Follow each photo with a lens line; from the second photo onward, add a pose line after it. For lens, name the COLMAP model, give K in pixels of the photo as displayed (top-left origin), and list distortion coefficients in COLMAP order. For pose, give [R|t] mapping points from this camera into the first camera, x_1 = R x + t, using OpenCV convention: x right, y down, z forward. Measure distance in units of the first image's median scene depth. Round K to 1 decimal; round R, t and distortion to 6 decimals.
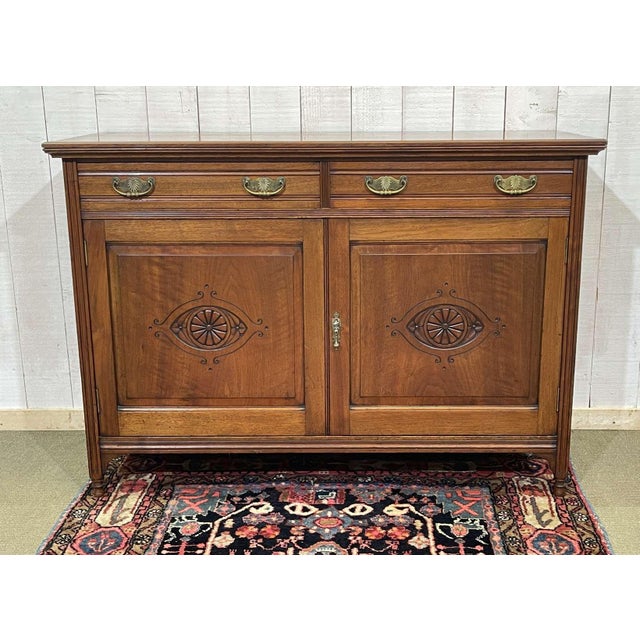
lens RADIAL K [[869.8, 0, 339.6], [0, 869.8, 281.0], [0, 0, 1]] dist [0.026764, 0.000000]
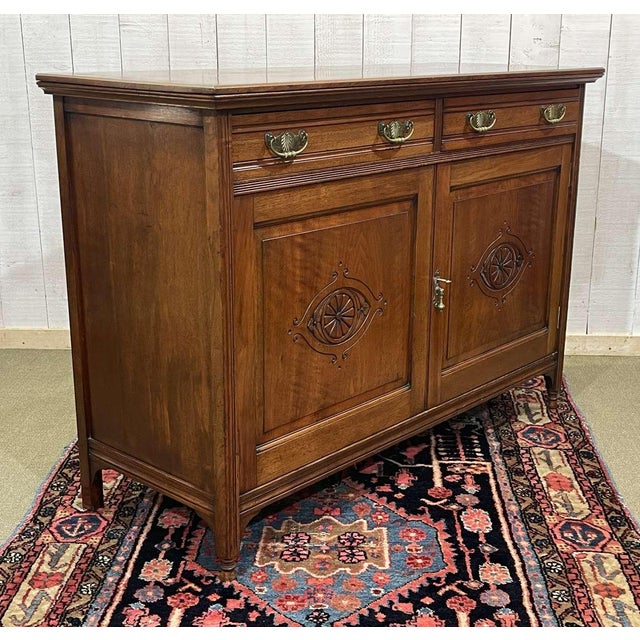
lens RADIAL K [[1000.7, 0, 328.6], [0, 1000.7, 291.5], [0, 0, 1]] dist [0.044501, 0.000000]
pose [[0.999876, 0.013172, -0.008612, -0.015467], [-0.012907, 0.999462, 0.030155, 0.077180], [0.009005, -0.030040, 0.999508, -0.249296]]
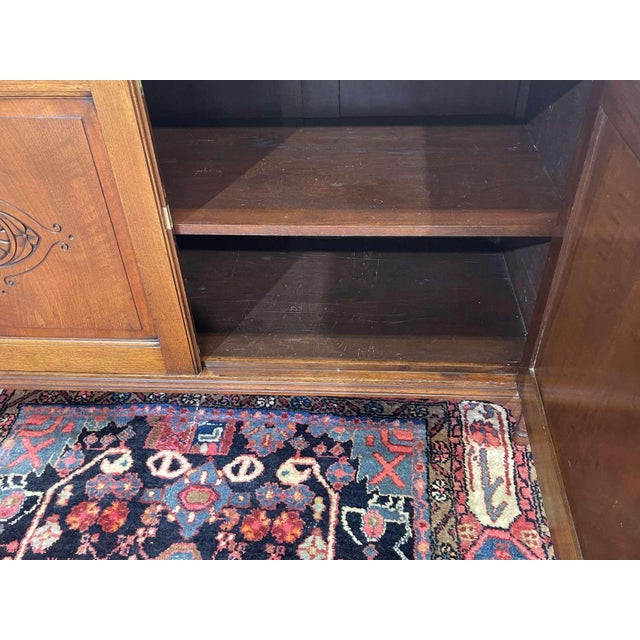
lens RADIAL K [[607.7, 0, 321.5], [0, 607.7, 323.3], [0, 0, 1]] dist [0.018147, 0.000000]
pose [[0.998471, 0.013400, -0.053624, 0.113661], [0.013007, 0.885967, 0.463565, -0.087310], [0.053721, -0.463554, 0.884439, 0.601653]]
